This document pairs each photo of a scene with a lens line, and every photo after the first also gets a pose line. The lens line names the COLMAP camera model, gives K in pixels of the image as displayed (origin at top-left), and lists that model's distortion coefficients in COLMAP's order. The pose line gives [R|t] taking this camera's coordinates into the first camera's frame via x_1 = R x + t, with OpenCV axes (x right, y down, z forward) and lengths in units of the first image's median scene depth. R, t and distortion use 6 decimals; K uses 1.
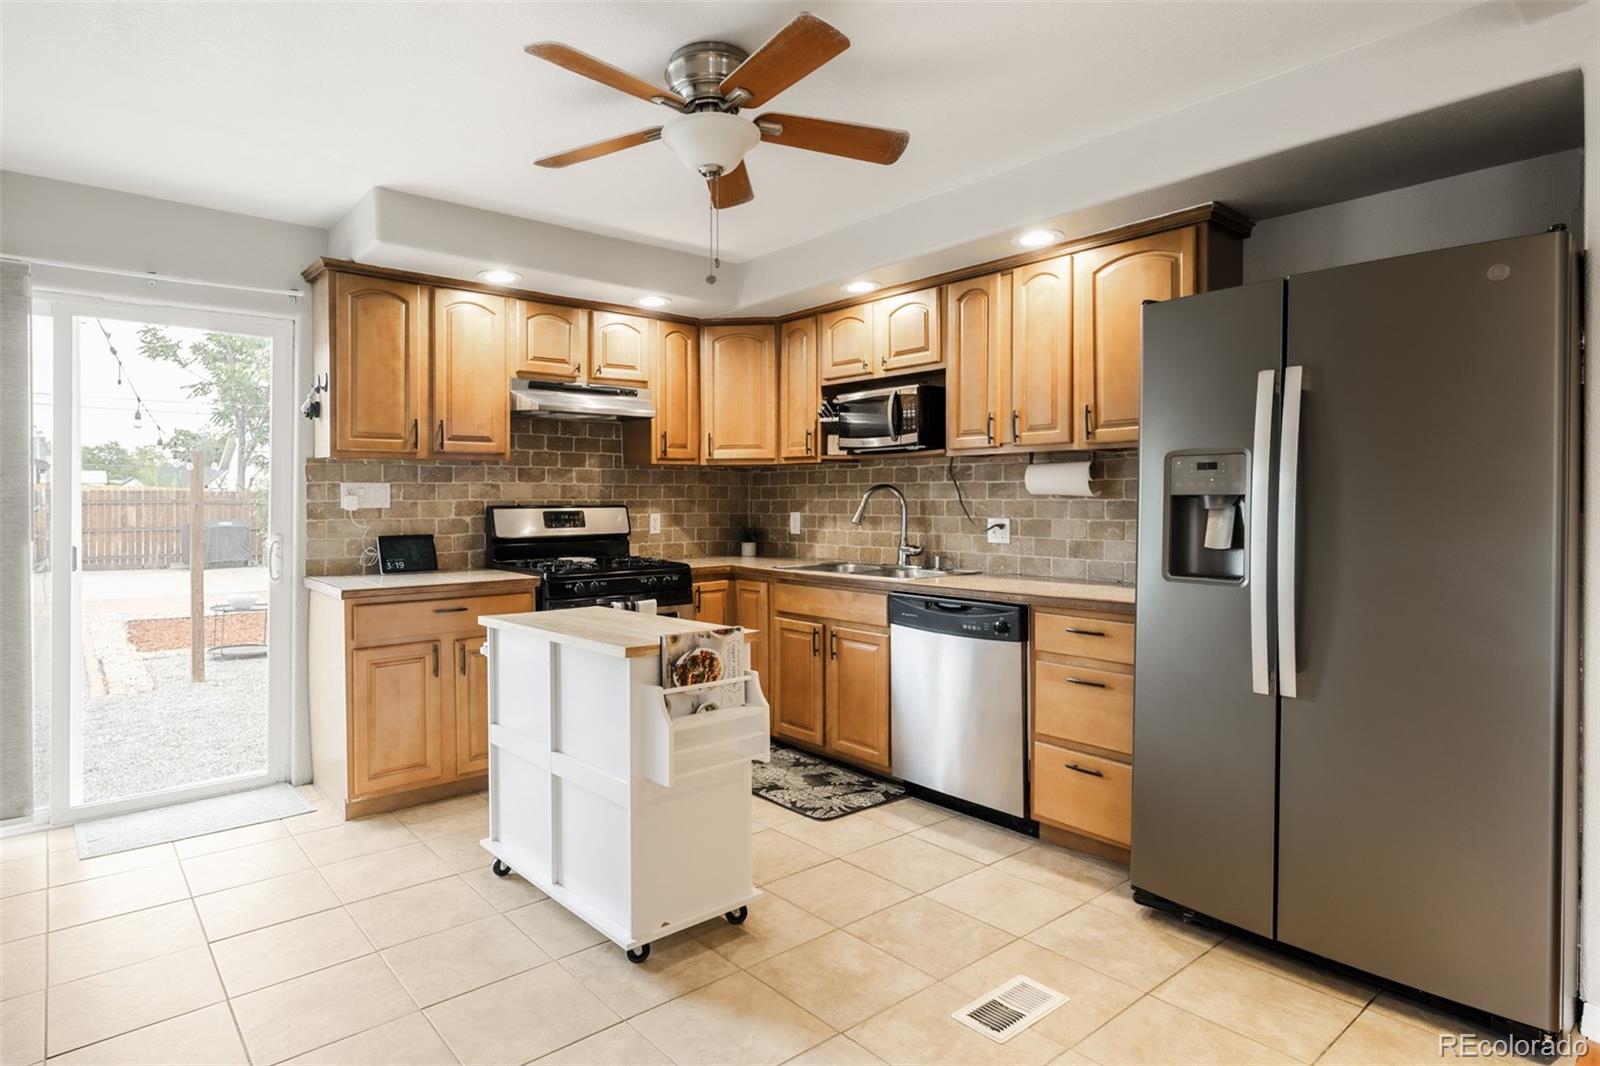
lens RADIAL K [[849.6, 0, 727.9], [0, 849.6, 497.0], [0, 0, 1]] dist [-0.004506, 0.000443]
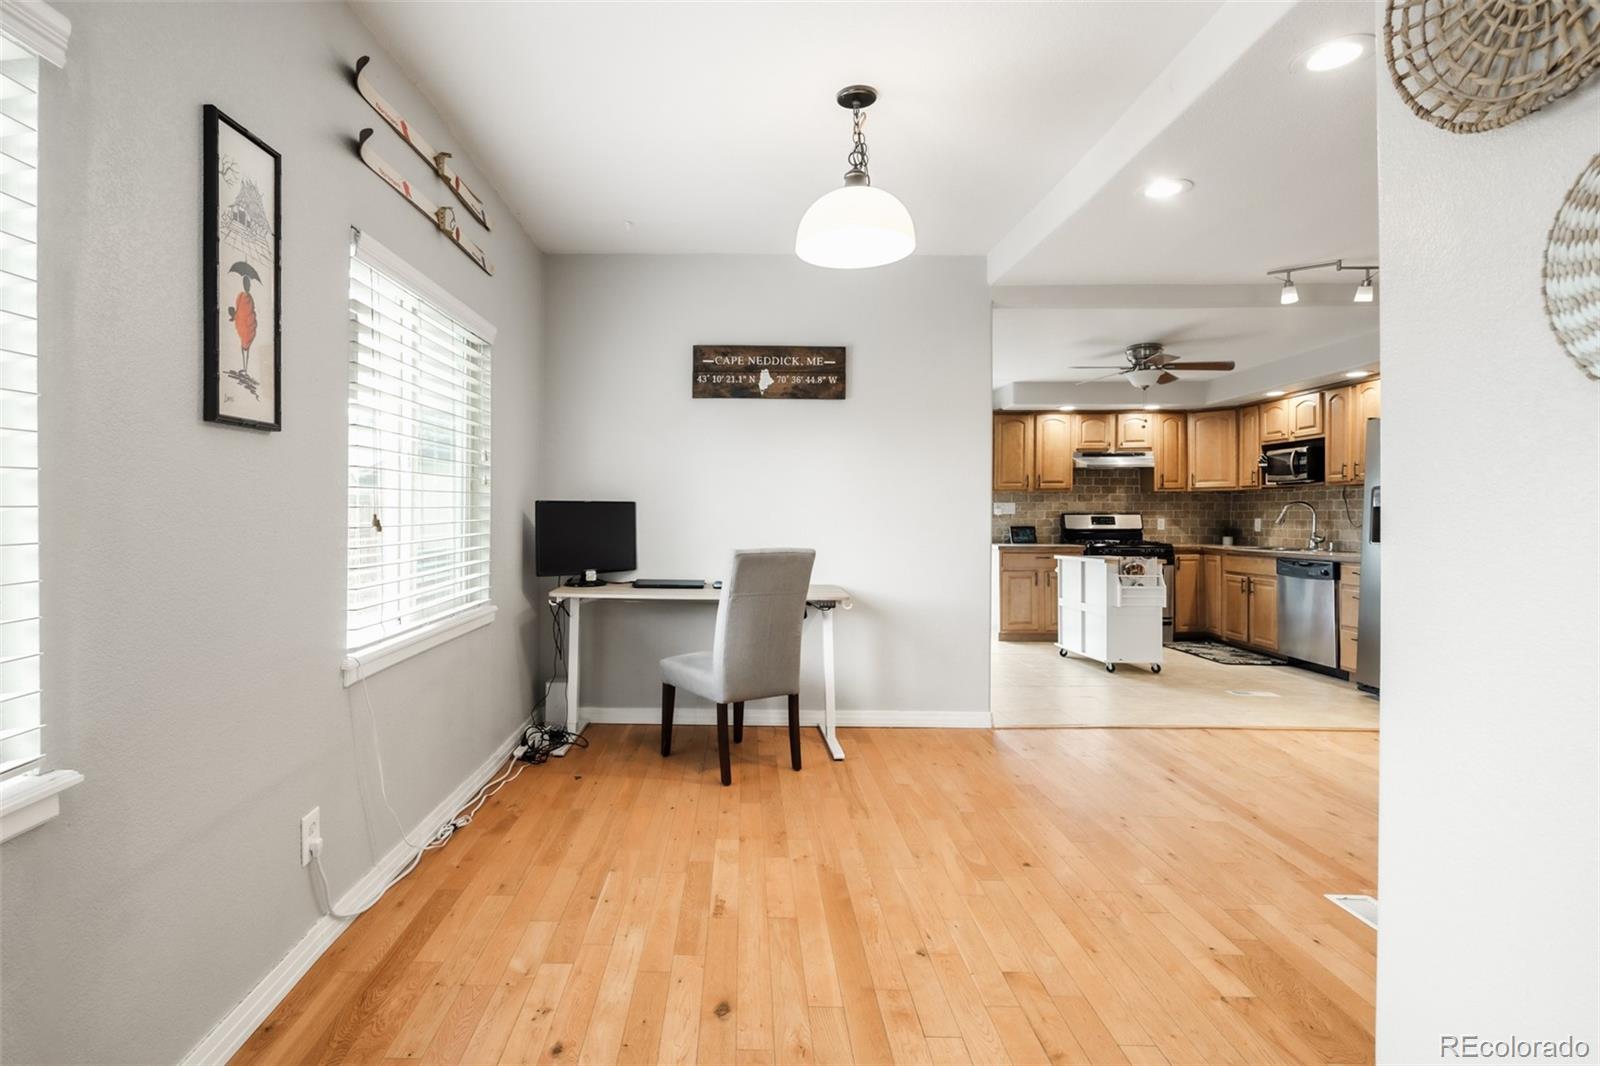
lens RADIAL K [[808.1, 0, 723.8], [0, 808.1, 522.3], [0, 0, 1]] dist [0.008933, -0.002629]
pose [[0.771438, 0.007989, -0.636254, 0.369688], [-0.000852, 0.999933, 0.011522, 0.010832], [0.636303, -0.008346, 0.771394, -1.146625]]
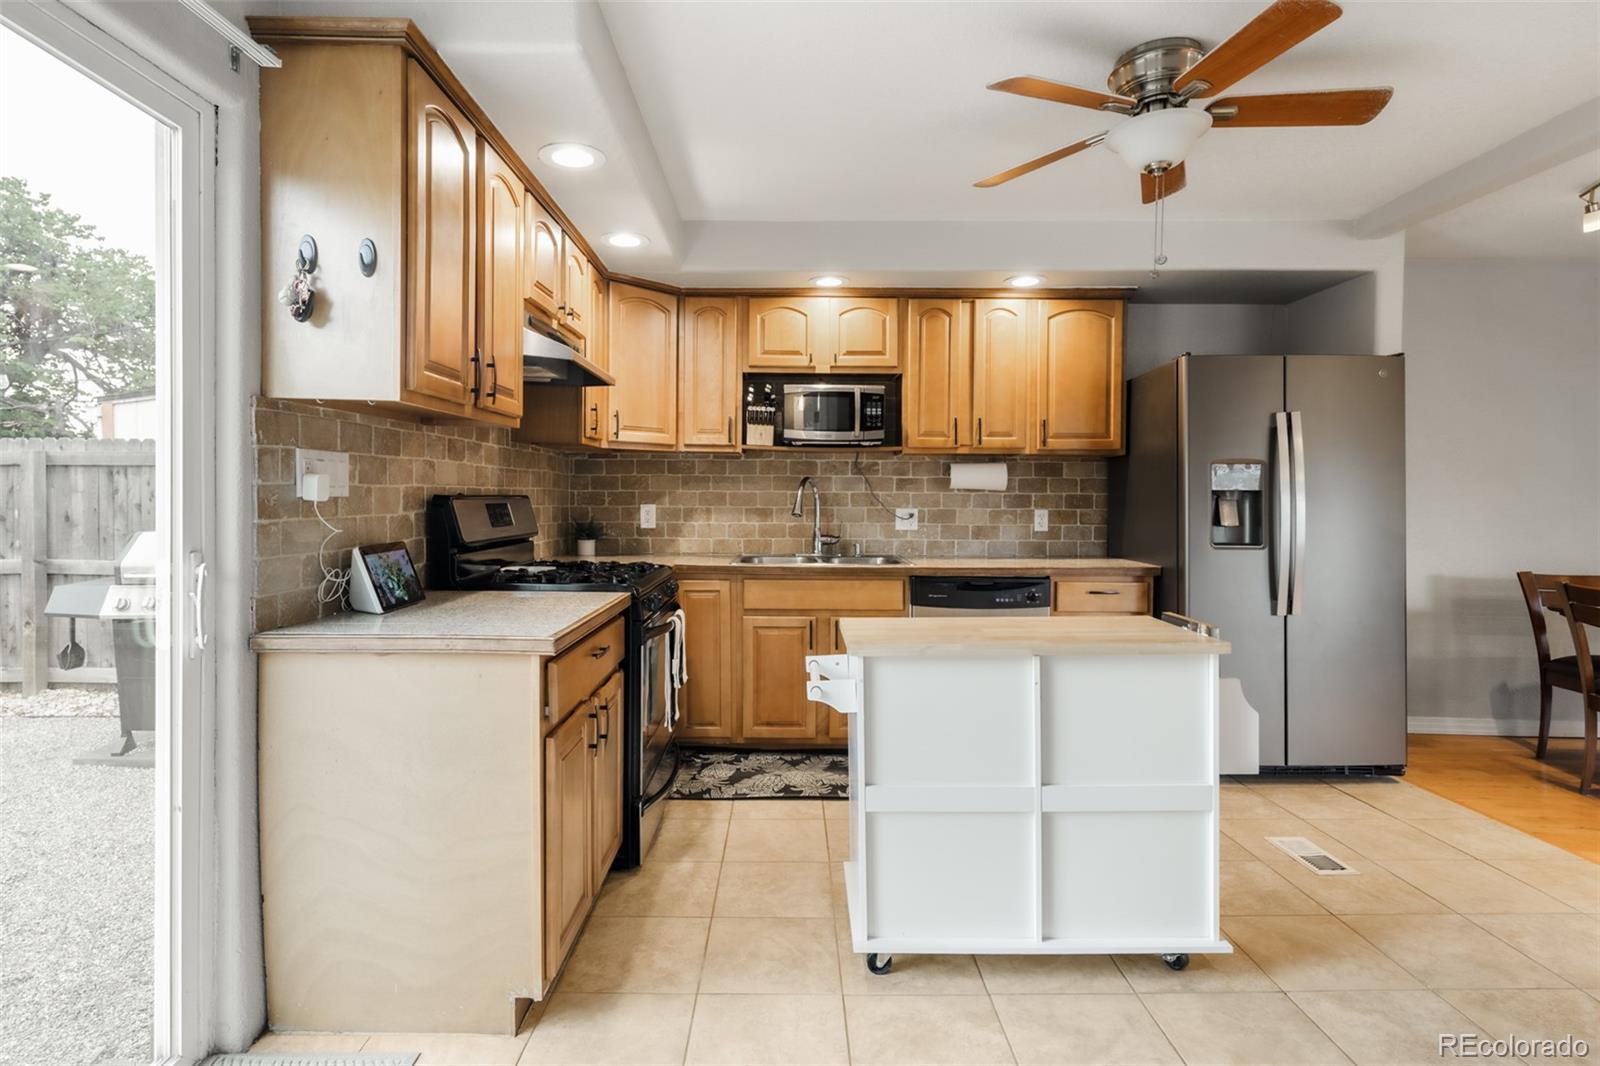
lens RADIAL K [[808.1, 0, 791.7], [0, 808.1, 512.9], [0, 0, 1]] dist [0.008933, -0.002629]
pose [[0.626980, -0.010516, 0.778964, -0.659618], [-0.010506, 0.999704, 0.021952, 0.008631], [-0.778965, -0.021947, 0.626684, 0.445831]]
